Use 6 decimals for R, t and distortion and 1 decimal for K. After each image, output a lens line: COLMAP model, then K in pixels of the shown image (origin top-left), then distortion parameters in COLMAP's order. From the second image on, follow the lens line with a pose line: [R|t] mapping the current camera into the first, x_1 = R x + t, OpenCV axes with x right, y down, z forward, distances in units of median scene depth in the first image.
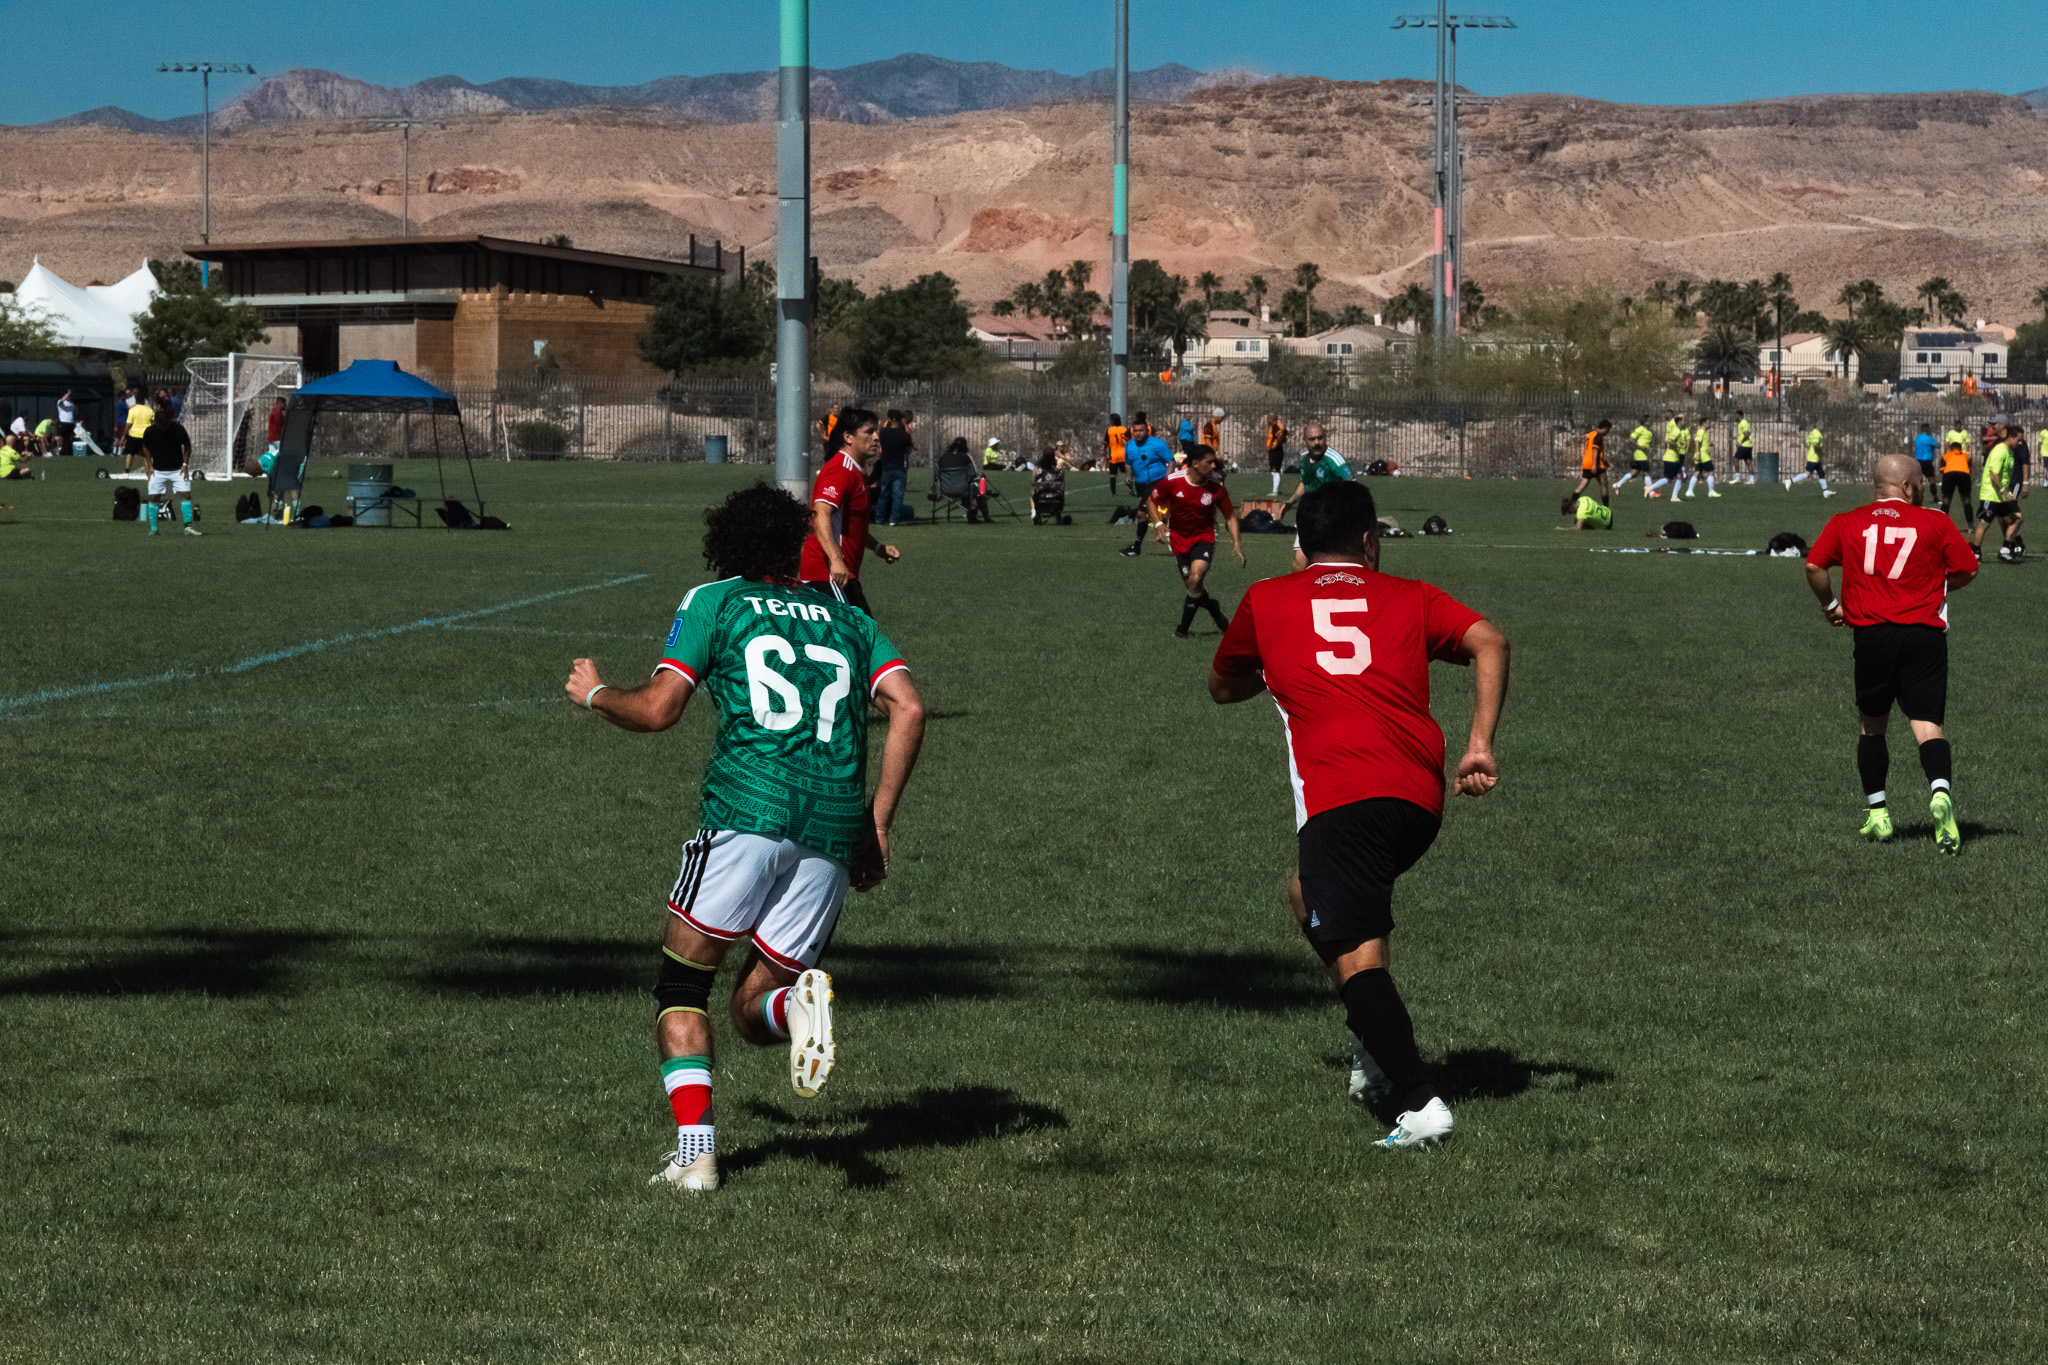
lens RADIAL K [[5993.6, 0, 1036.0], [0, 5993.6, 669.5], [0, 0, 1]] dist [0.064114, 0.000000]
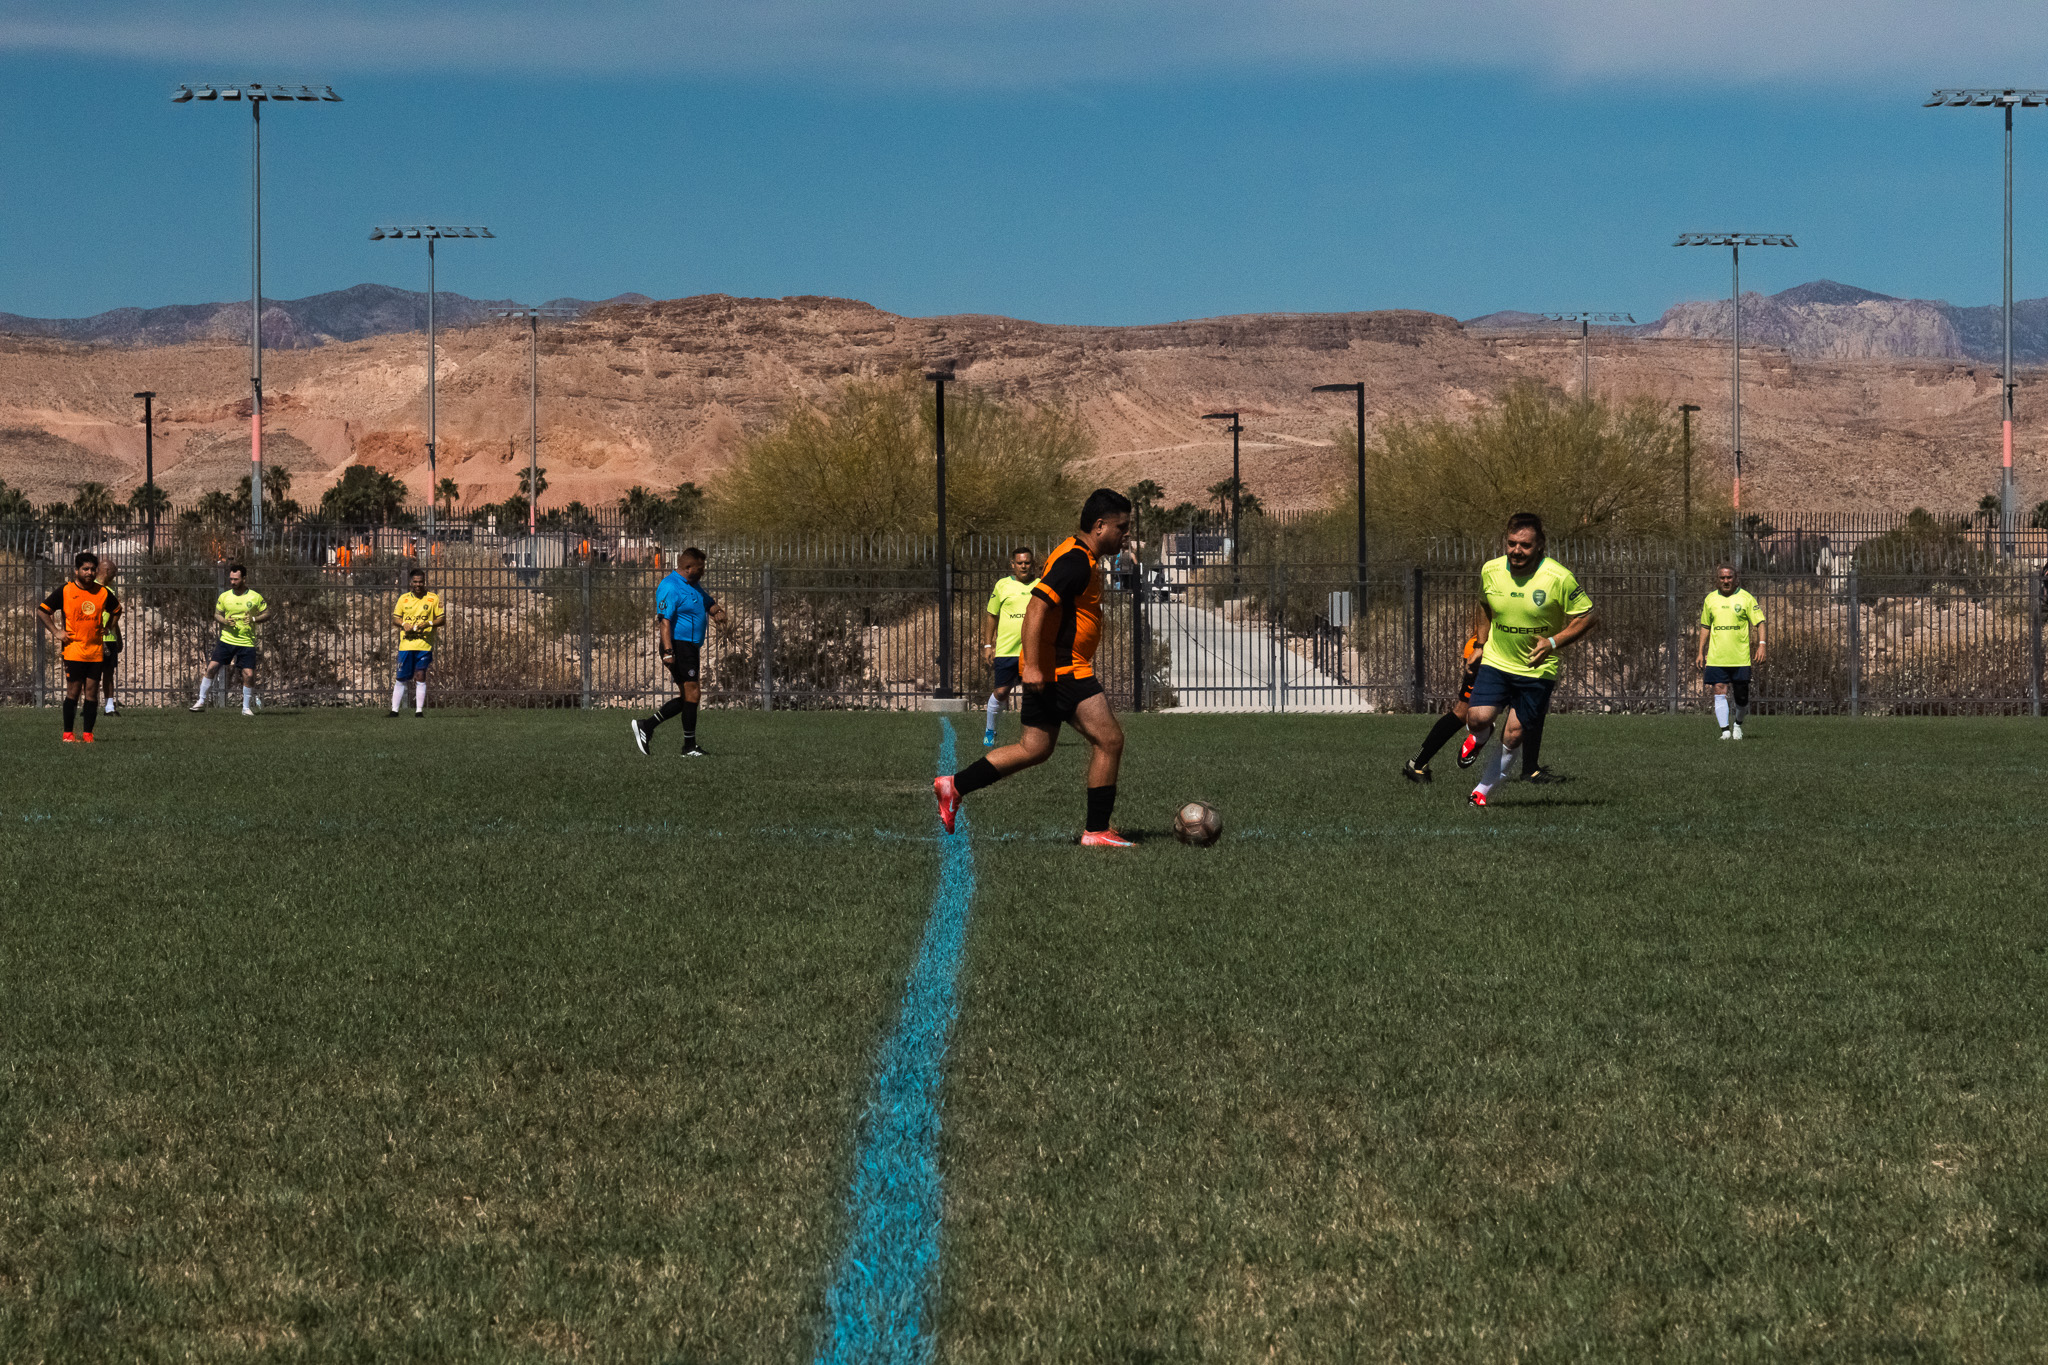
lens RADIAL K [[5993.6, 0, 1026.2], [0, 5993.6, 683.5], [0, 0, 1]] dist [0.064114, 0.000000]
pose [[0.996272, -0.010857, 0.085578, 0.041151], [0.013925, 0.999279, -0.035329, -0.002920], [-0.085133, 0.036389, 0.995705, 0.104349]]
